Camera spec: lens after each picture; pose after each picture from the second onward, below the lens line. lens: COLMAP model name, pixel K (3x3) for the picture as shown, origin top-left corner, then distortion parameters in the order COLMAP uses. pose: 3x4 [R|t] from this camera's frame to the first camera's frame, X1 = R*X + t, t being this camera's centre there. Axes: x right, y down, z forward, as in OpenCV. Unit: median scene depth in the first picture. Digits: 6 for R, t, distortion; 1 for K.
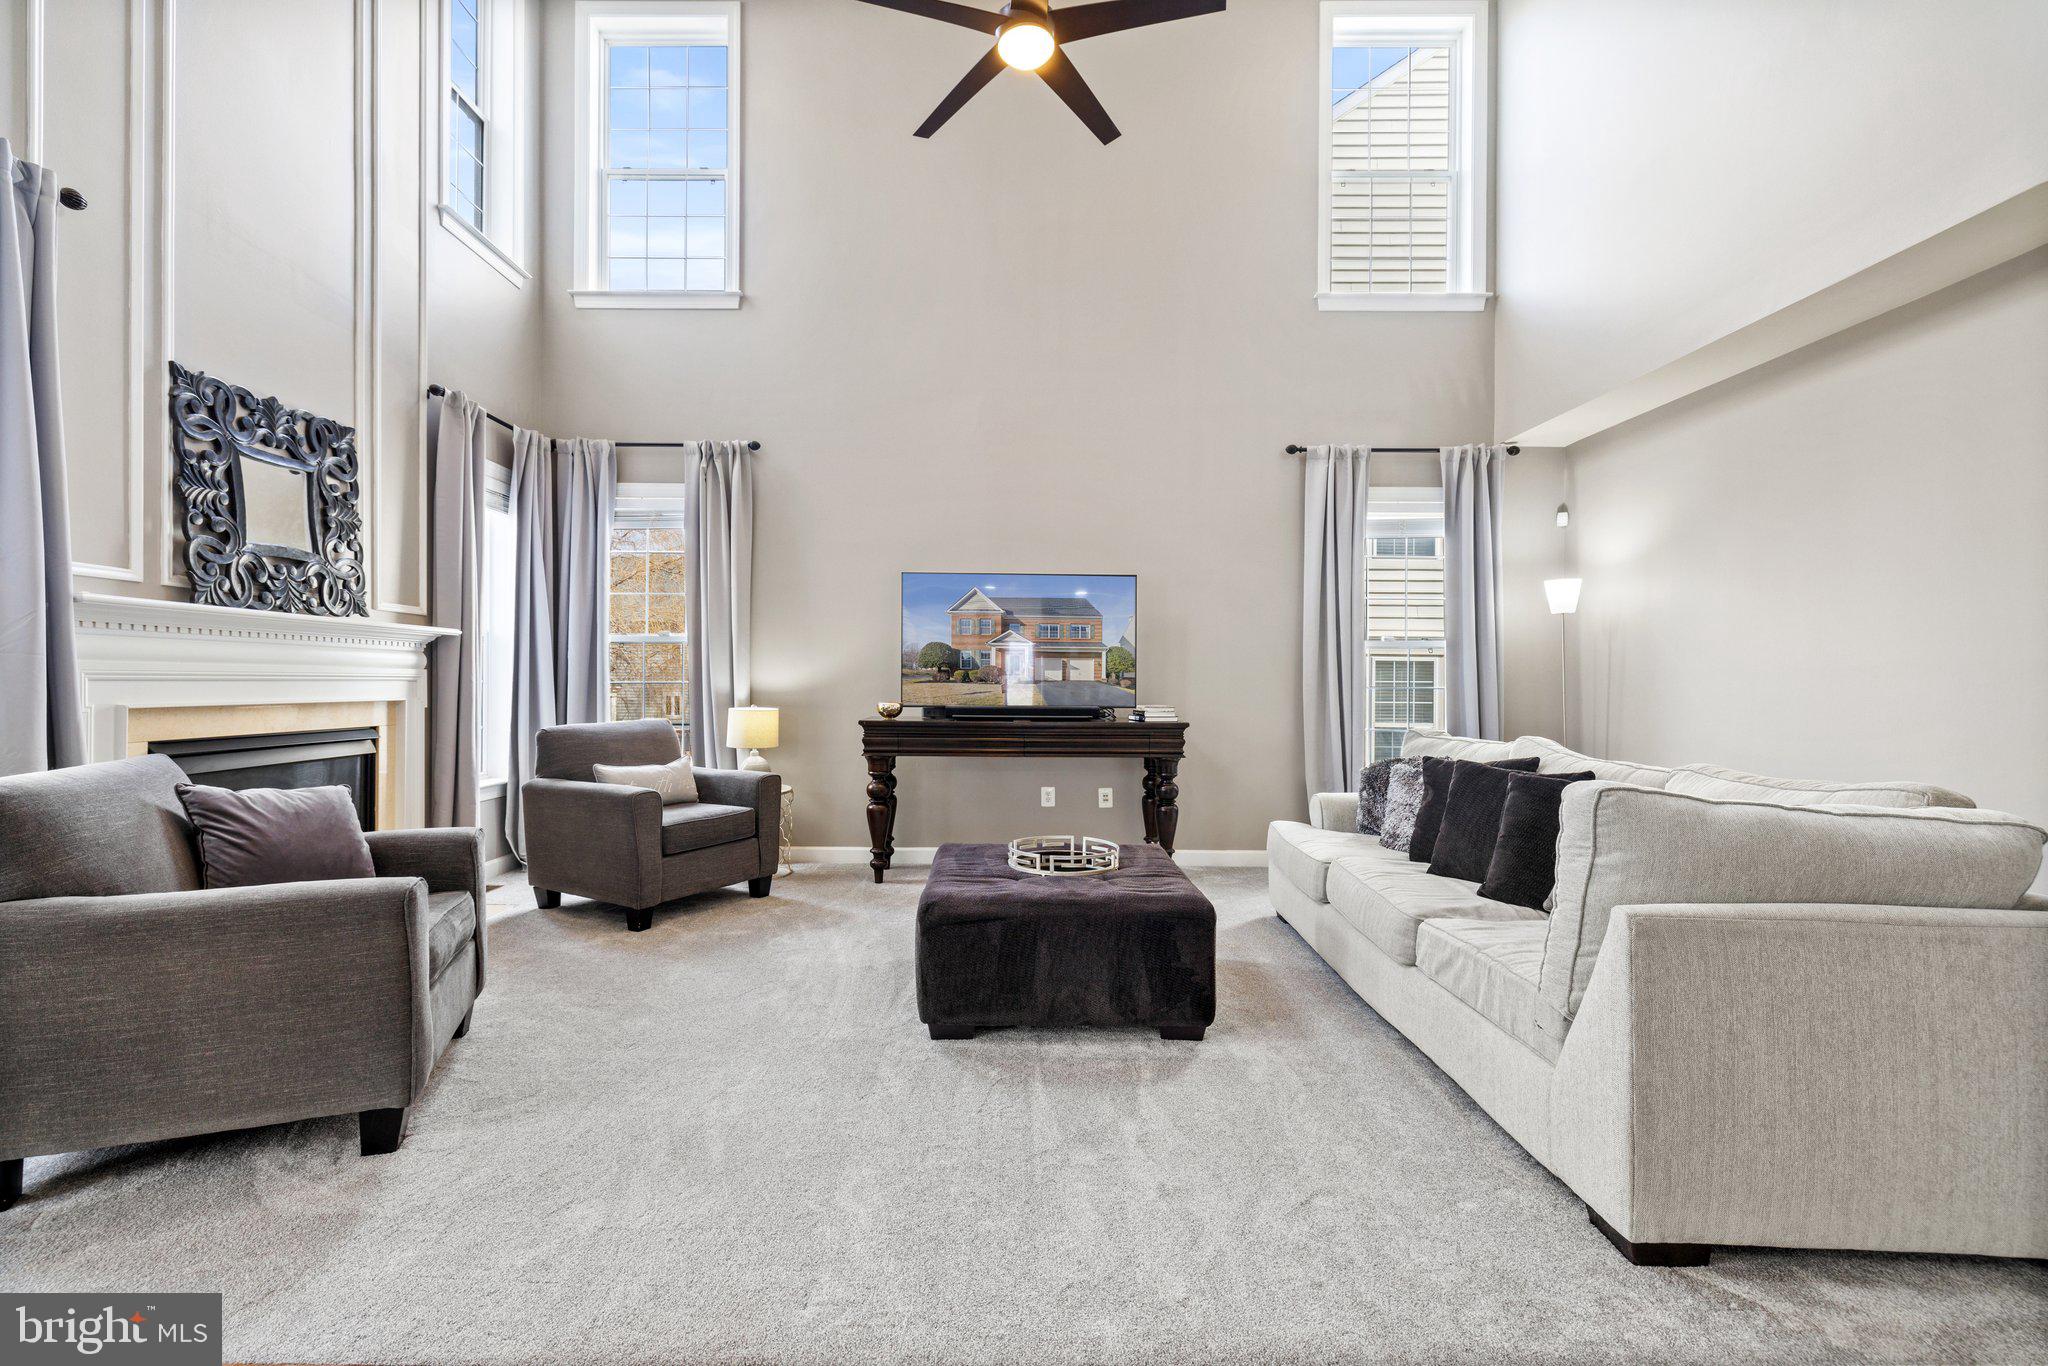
lens RADIAL K [[858.1, 0, 1009.1], [0, 858.1, 685.0], [0, 0, 1]] dist [0.005014, 0.000114]
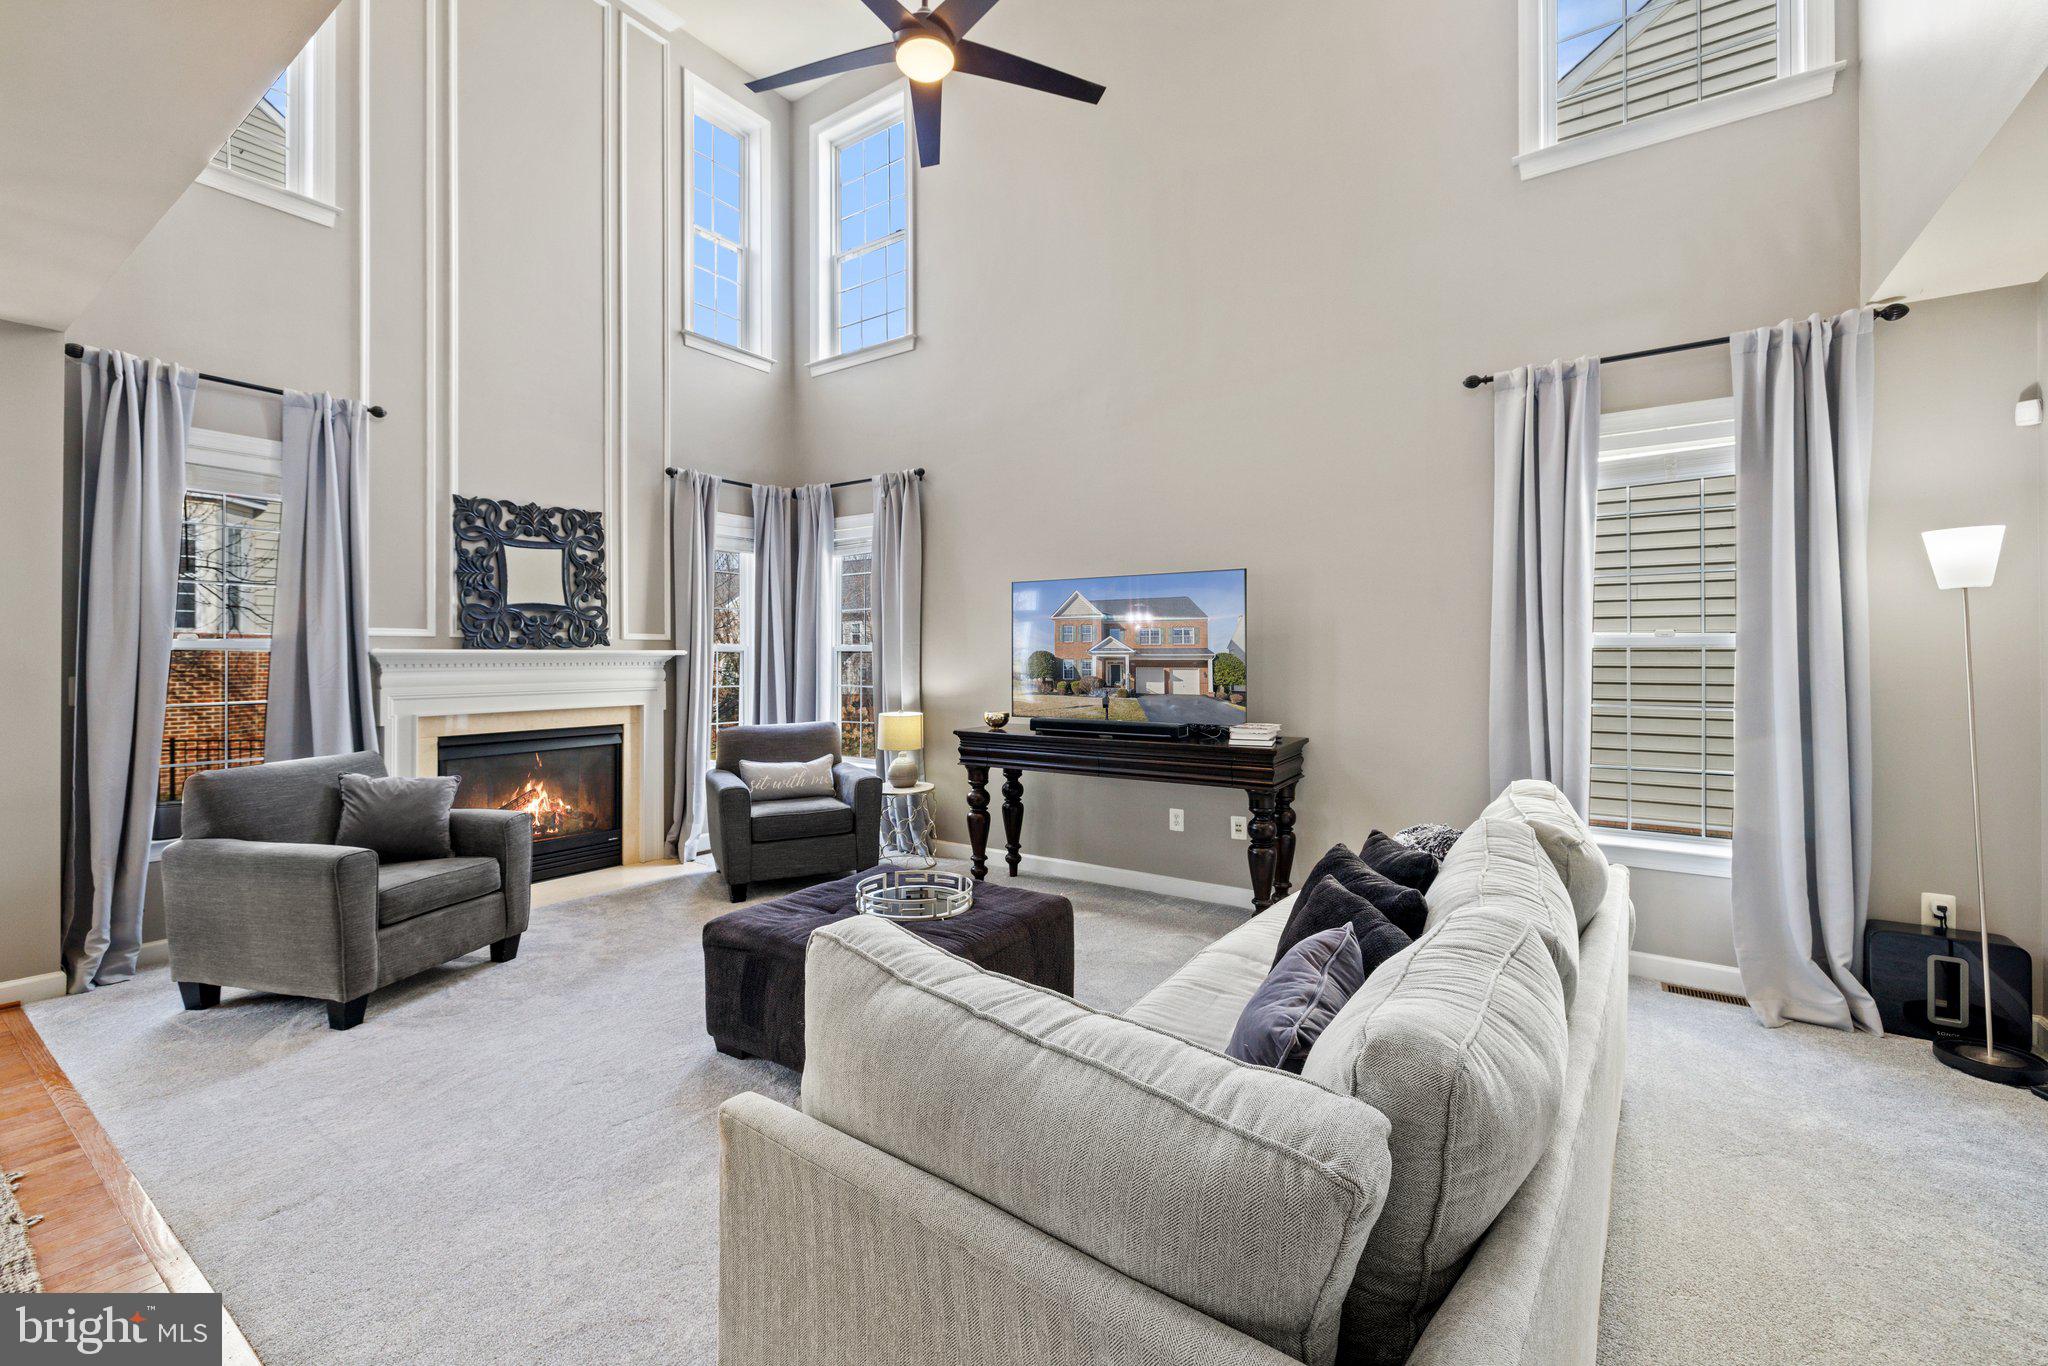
lens RADIAL K [[855.9, 0, 1005.4], [0, 855.9, 658.6], [0, 0, 1]] dist [0.000232, 0.000019]
pose [[0.820016, -0.006776, -0.572300, 0.460983], [0.006114, 0.999977, -0.003080, -0.040877], [0.572308, -0.000974, 0.820038, 0.186113]]
